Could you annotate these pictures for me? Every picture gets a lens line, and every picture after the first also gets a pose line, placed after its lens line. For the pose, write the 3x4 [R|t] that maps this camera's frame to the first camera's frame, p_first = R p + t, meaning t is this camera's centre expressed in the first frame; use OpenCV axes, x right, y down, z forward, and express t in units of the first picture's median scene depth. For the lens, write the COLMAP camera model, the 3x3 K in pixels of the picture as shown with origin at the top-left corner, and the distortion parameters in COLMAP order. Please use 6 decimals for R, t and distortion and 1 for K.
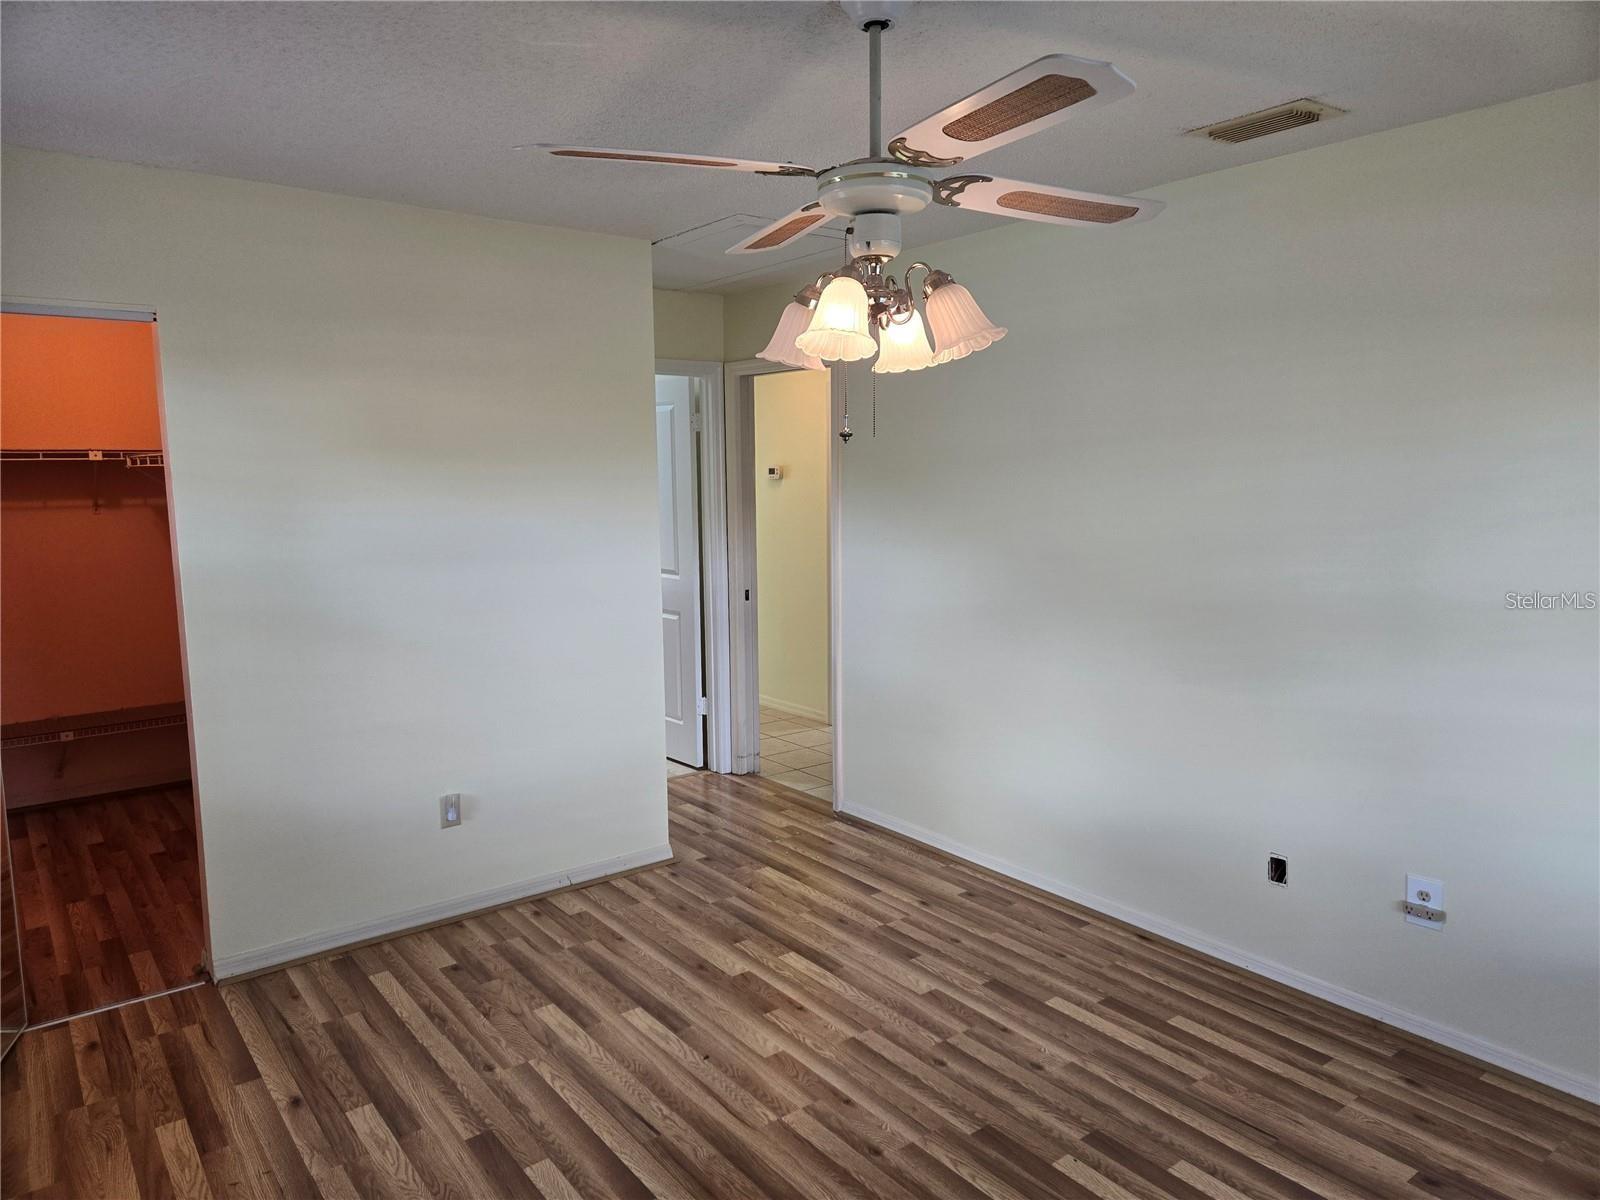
lens RADIAL K [[1078.4, 0, 798.7], [0, 1078.4, 600.5], [0, 0, 1]] dist [0.062372, -0.064941]
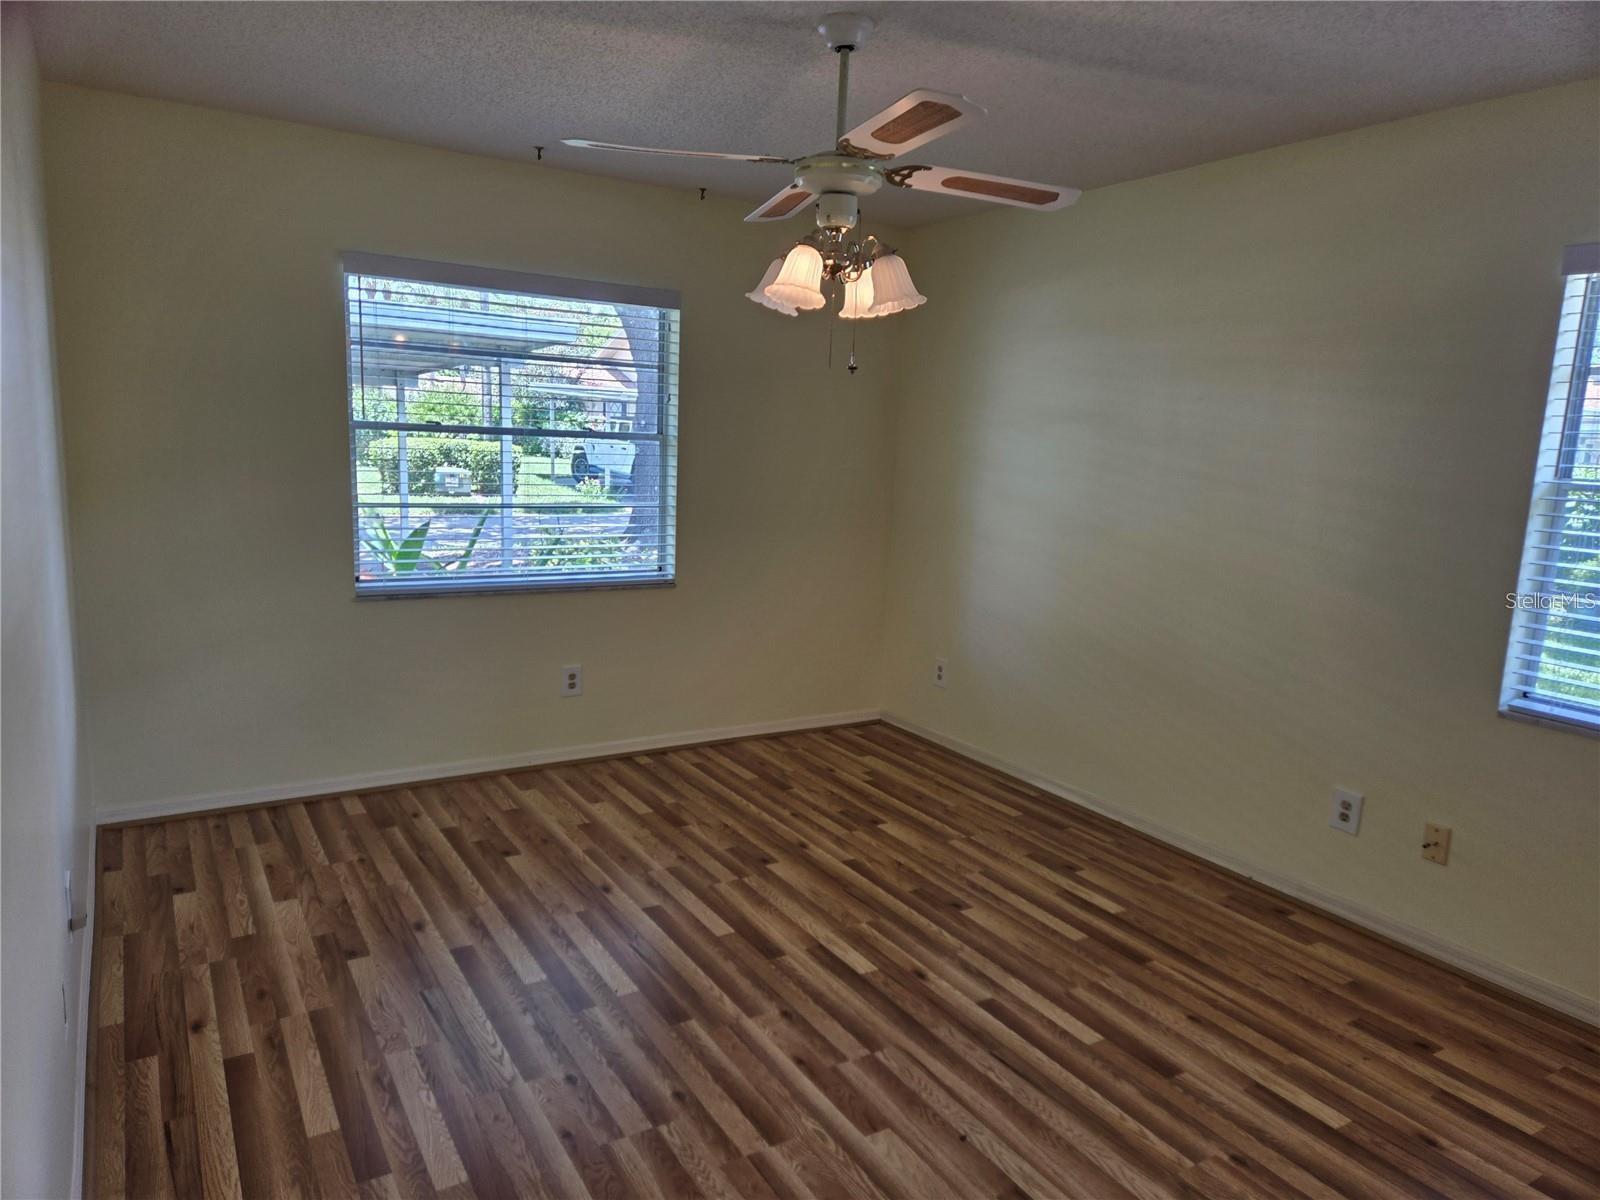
lens RADIAL K [[1078.4, 0, 796.4], [0, 1078.4, 605.8], [0, 0, 1]] dist [0.062372, -0.064941]
pose [[-0.994376, -0.048230, 0.094289, -0.021372], [-0.020327, 0.960651, 0.277013, -0.176953], [-0.103940, 0.273538, -0.956229, 1.744715]]
